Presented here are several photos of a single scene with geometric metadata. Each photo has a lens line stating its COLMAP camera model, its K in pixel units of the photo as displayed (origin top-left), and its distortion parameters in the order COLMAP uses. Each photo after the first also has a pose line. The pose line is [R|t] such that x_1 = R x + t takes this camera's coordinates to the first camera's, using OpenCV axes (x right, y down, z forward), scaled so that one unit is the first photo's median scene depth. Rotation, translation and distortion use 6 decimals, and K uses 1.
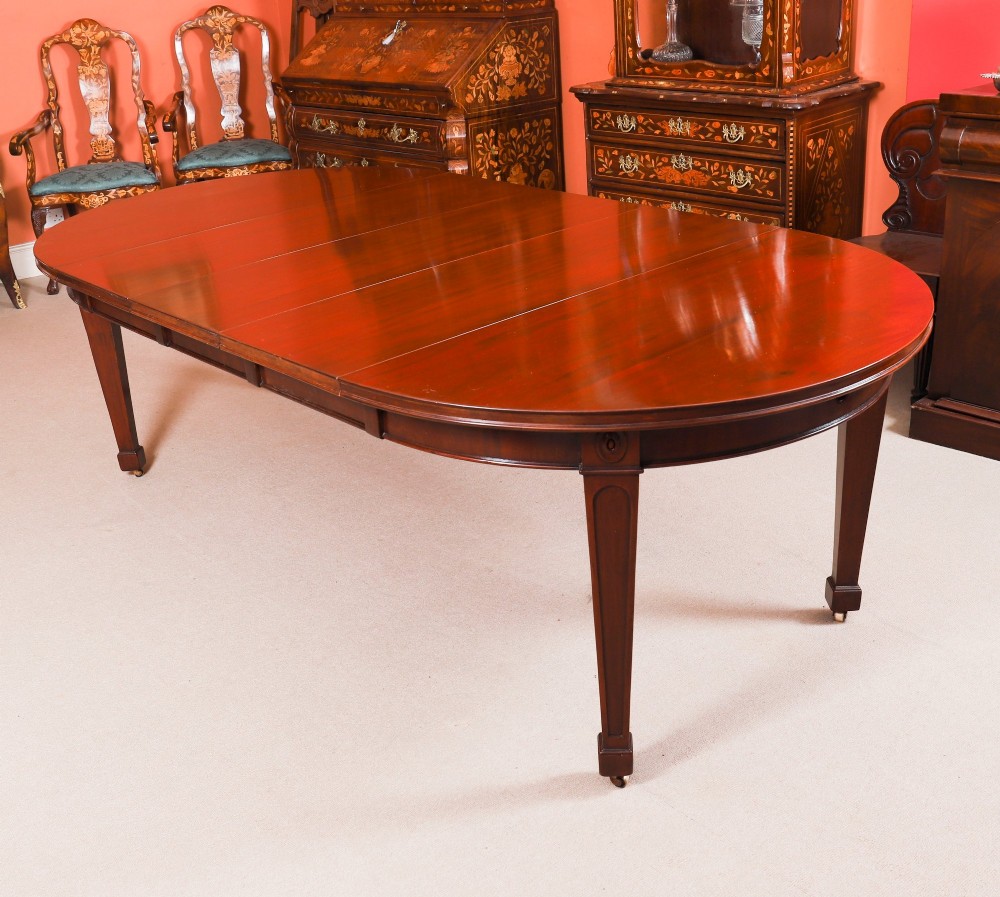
lens RADIAL K [[1178.0, 0, 477.6], [0, 1178.0, 435.2], [0, 0, 1]] dist [-0.063244, 0.000000]
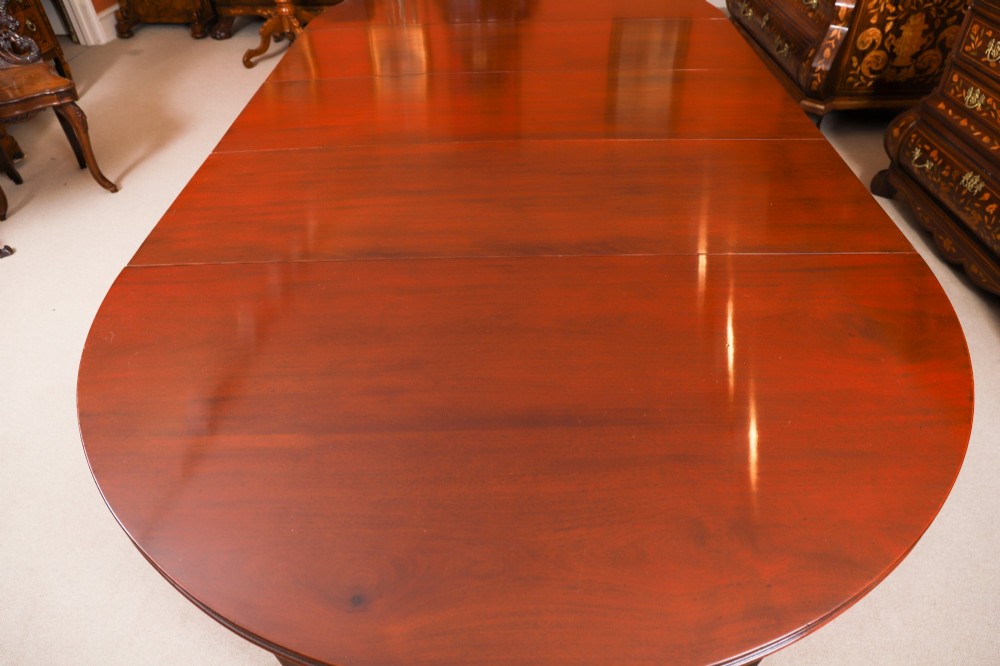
lens RADIAL K [[668.6, 0, 501.5], [0, 668.6, 330.6], [0, 0, 1]] dist [-0.061235, 0.042191]
pose [[0.743768, 0.474579, -0.470726, 0.161171], [-0.287247, 0.862804, 0.416003, -0.130293], [0.603571, -0.174195, 0.778048, 0.314568]]
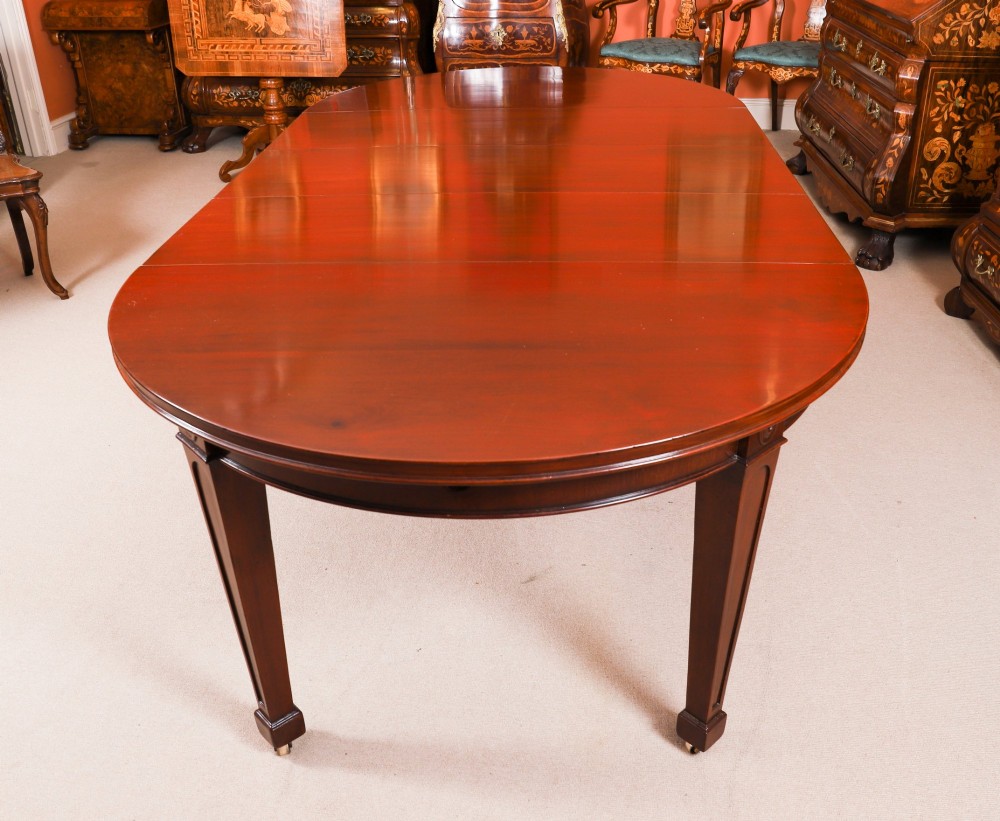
lens RADIAL K [[986.2, 0, 549.6], [0, 986.2, 396.3], [0, 0, 1]] dist [-0.053623, 0.000000]
pose [[0.735151, 0.377855, -0.562832, 0.287205], [-0.305806, 0.925823, 0.222115, -0.102985], [0.605010, 0.008829, 0.796169, 0.217808]]
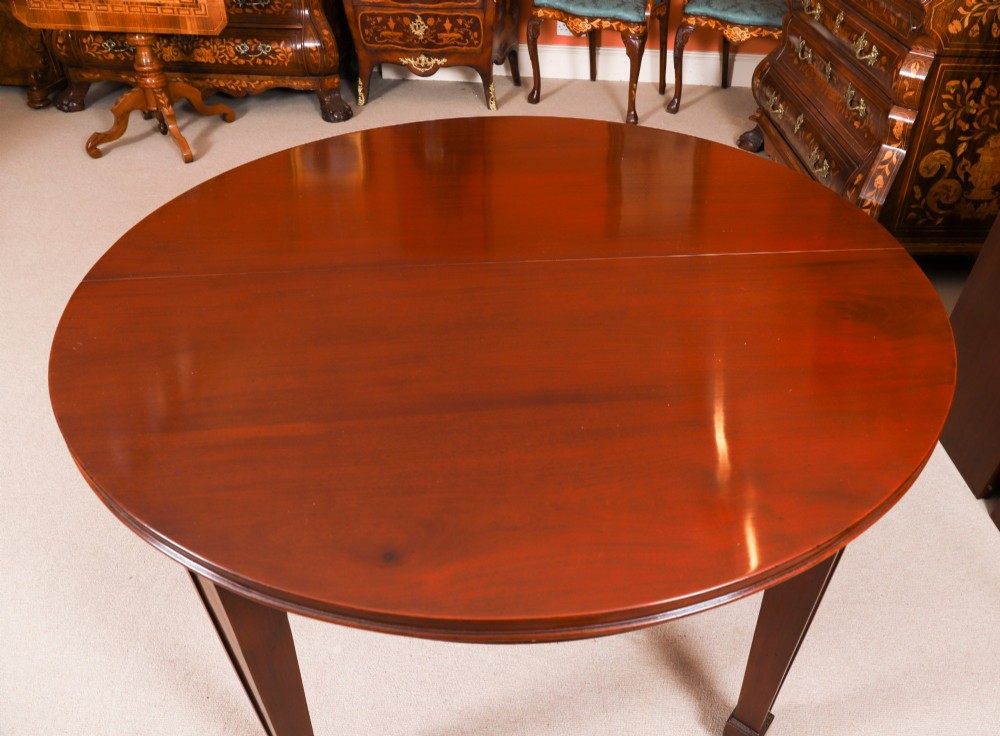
lens RADIAL K [[823.9, 0, 567.3], [0, 823.9, 360.9], [0, 0, 1]] dist [-0.061138, 0.057580]
pose [[0.770017, 0.441095, -0.460987, 0.121322], [-0.318842, 0.891867, 0.320800, -0.184733], [0.552642, -0.100039, 0.827393, 0.436378]]
